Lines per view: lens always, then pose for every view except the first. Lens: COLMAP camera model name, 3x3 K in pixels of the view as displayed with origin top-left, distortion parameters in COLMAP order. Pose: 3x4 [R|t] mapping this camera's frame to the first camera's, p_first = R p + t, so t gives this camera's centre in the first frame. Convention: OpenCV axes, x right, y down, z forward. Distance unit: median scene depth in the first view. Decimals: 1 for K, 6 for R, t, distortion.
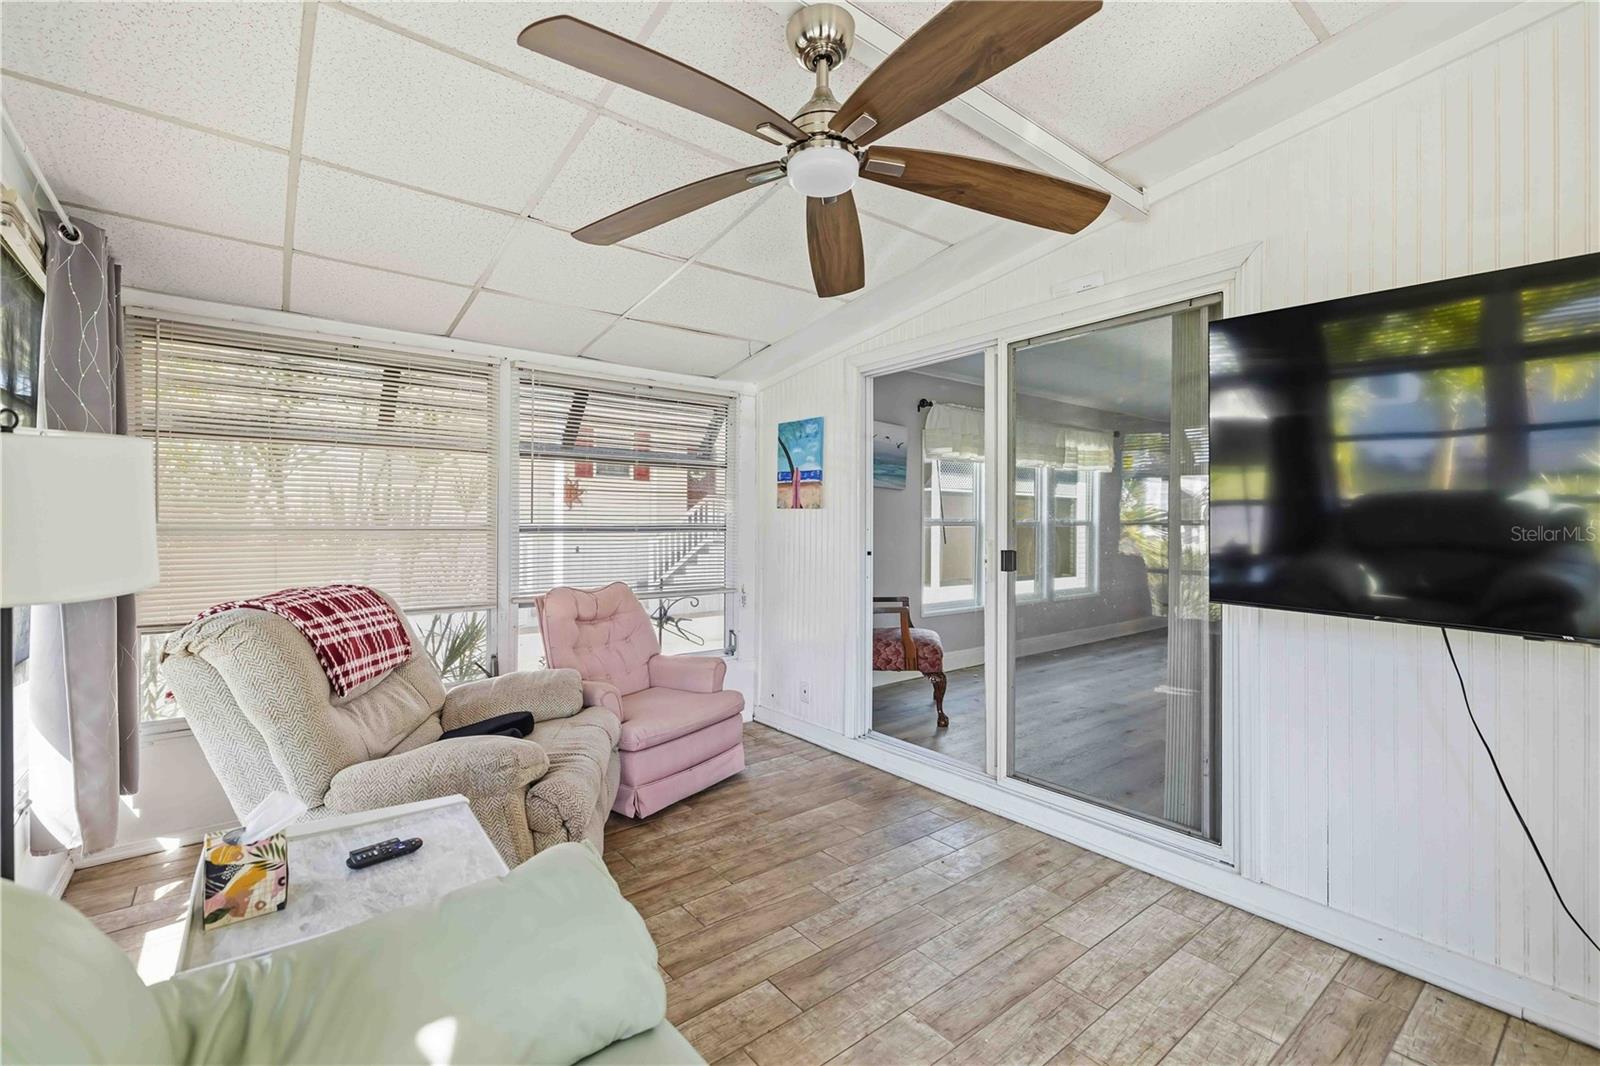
lens RADIAL K [[694.5, 0, 791.0], [0, 694.5, 529.9], [0, 0, 1]] dist [-0.001301, 0.001251]
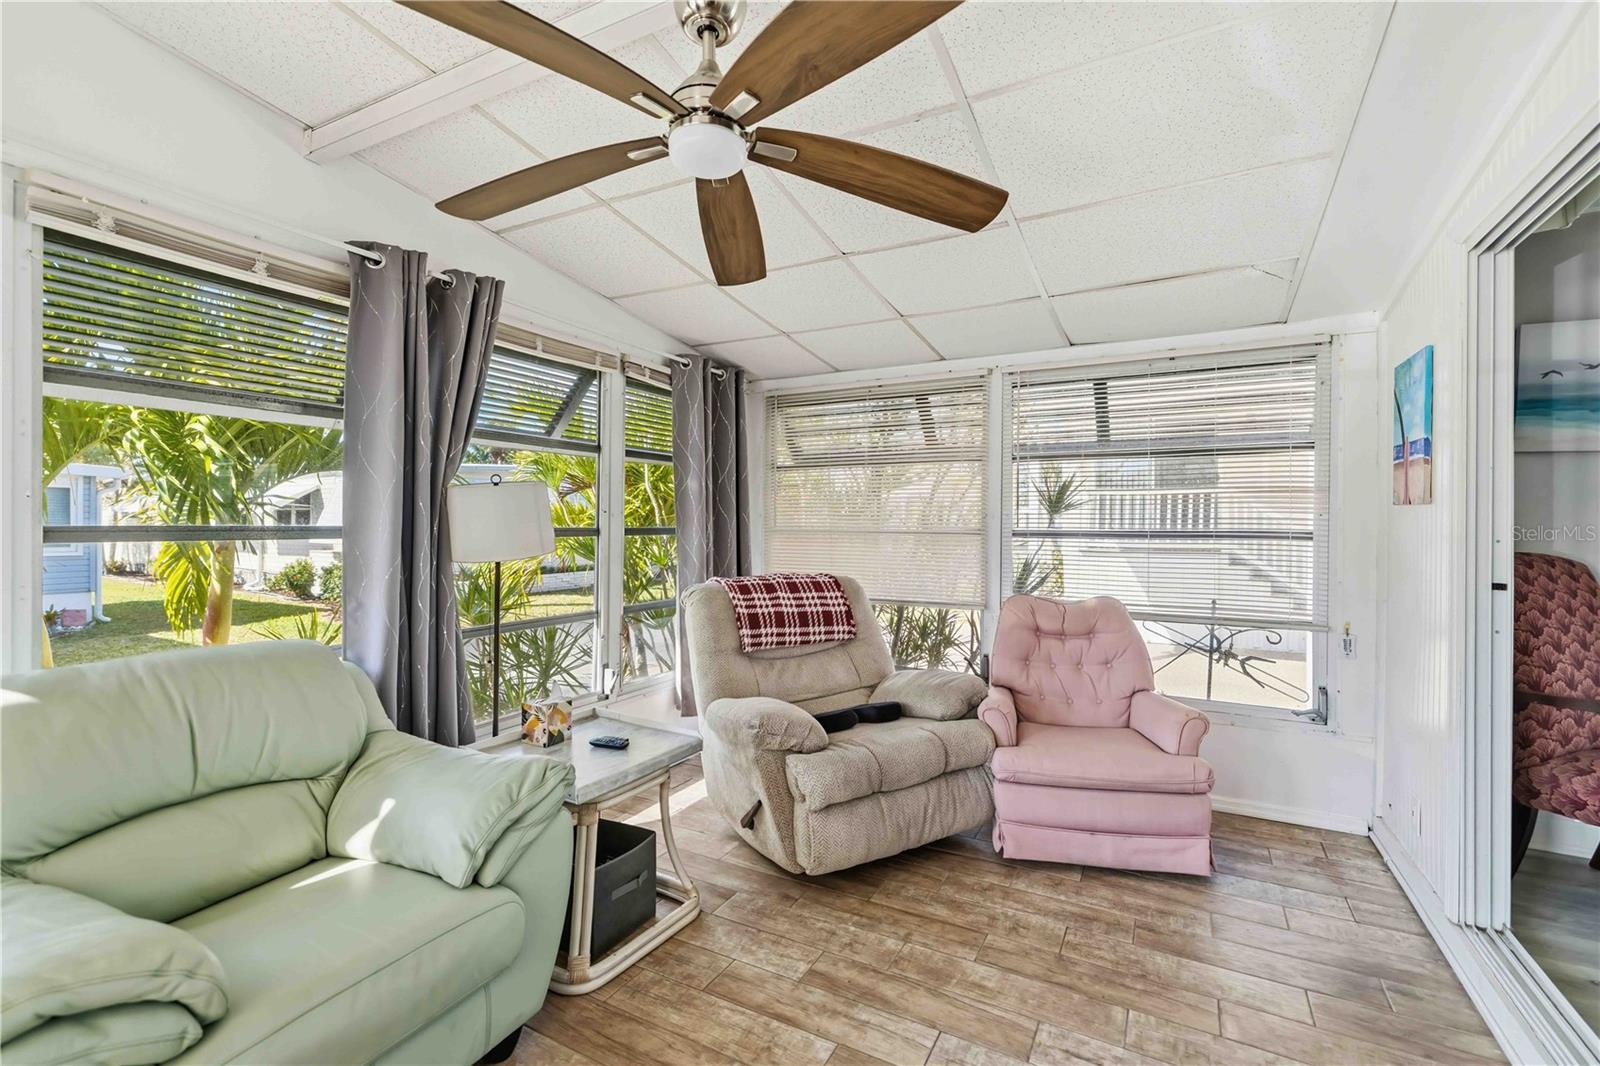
lens RADIAL K [[694.5, 0, 794.4], [0, 694.5, 529.9], [0, 0, 1]] dist [-0.001301, 0.001251]
pose [[0.393591, 0.004392, -0.919275, 0.464792], [-0.012050, 0.999927, -0.000382, -0.002704], [0.919207, 0.011228, 0.393615, 0.367498]]
